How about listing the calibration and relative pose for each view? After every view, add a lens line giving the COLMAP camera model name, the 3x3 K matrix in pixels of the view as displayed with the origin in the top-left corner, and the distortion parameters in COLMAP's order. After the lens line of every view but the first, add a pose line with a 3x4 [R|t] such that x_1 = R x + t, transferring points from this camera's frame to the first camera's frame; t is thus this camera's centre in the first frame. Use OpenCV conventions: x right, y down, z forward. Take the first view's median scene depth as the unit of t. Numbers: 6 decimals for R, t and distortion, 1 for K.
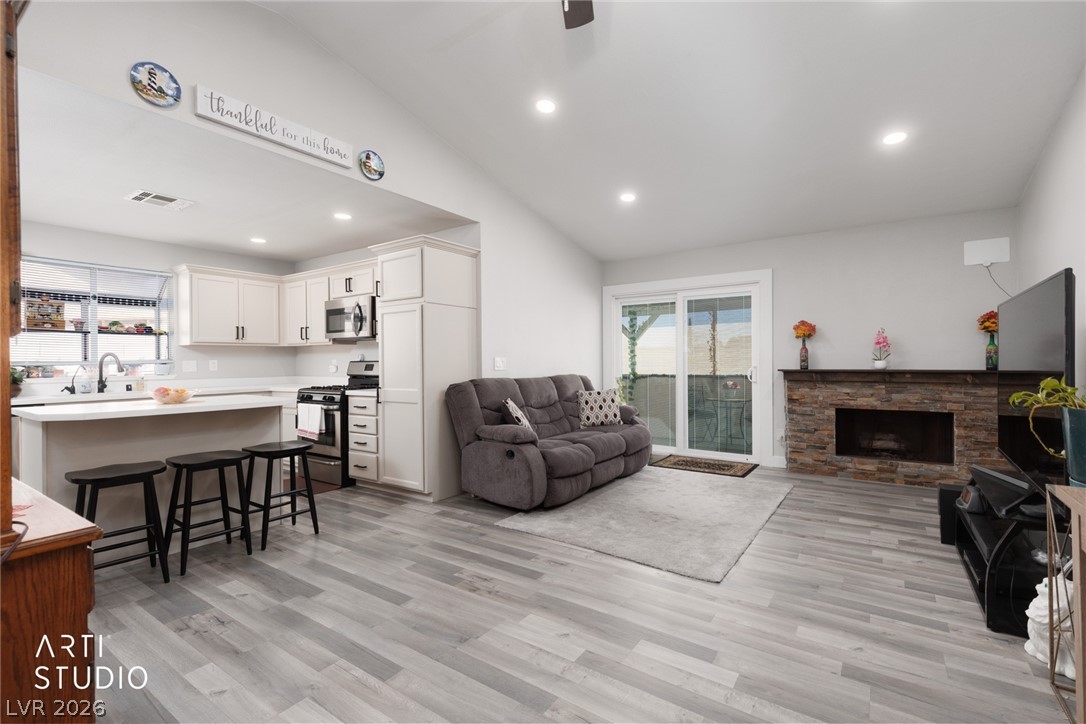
lens RADIAL K [[488.9, 0, 546.5], [0, 488.9, 358.6], [0, 0, 1]] dist [0.009757, -0.000297]
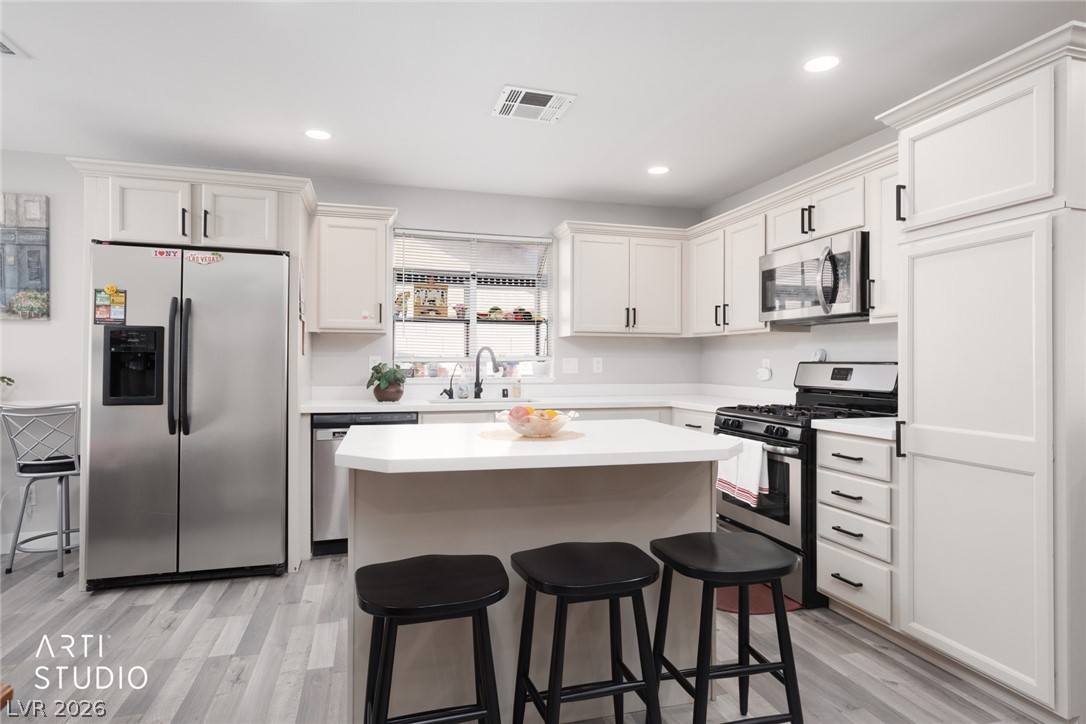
lens RADIAL K [[595.7, 0, 543.0], [0, 595.7, 362.0], [0, 0, 1]] dist [0.000863, 0.000009]
pose [[0.773886, 0.013855, -0.633174, -0.235245], [-0.009495, 0.999902, 0.010275, 0.001617], [0.633254, -0.001939, 0.773942, 0.344252]]
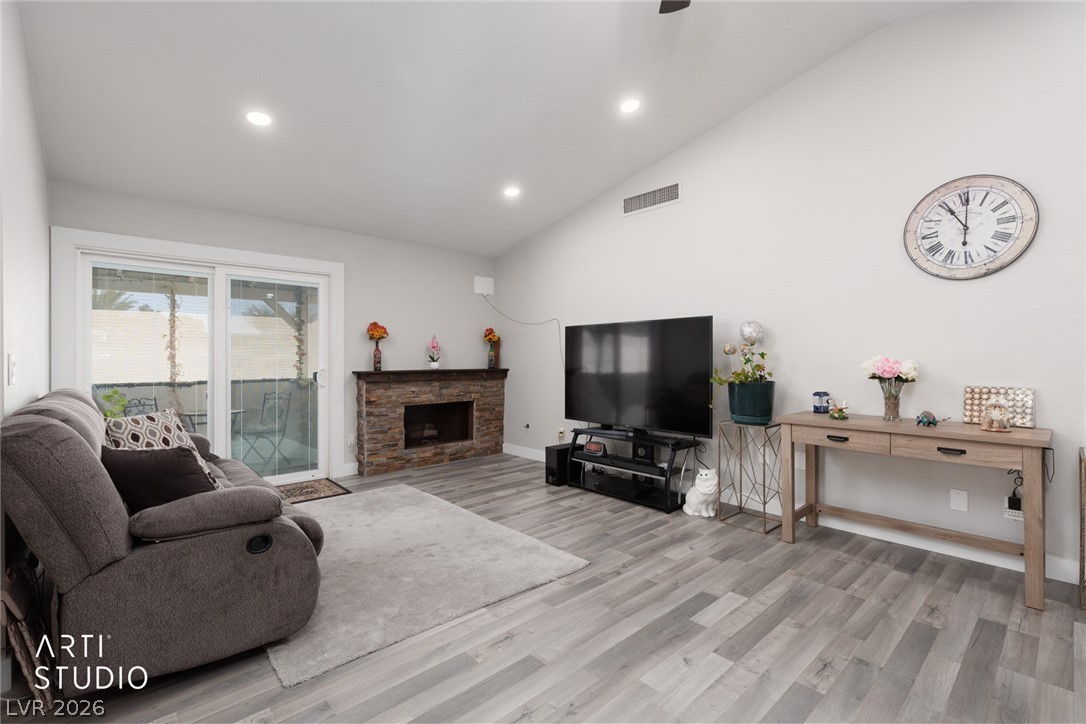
lens RADIAL K [[488.9, 0, 546.5], [0, 488.9, 358.6], [0, 0, 1]] dist [0.009757, -0.000297]
pose [[0.211773, 0.008362, 0.977283, -0.409844], [-0.002041, 0.999965, -0.008114, 0.004591], [-0.977317, -0.000276, 0.211782, 0.475933]]
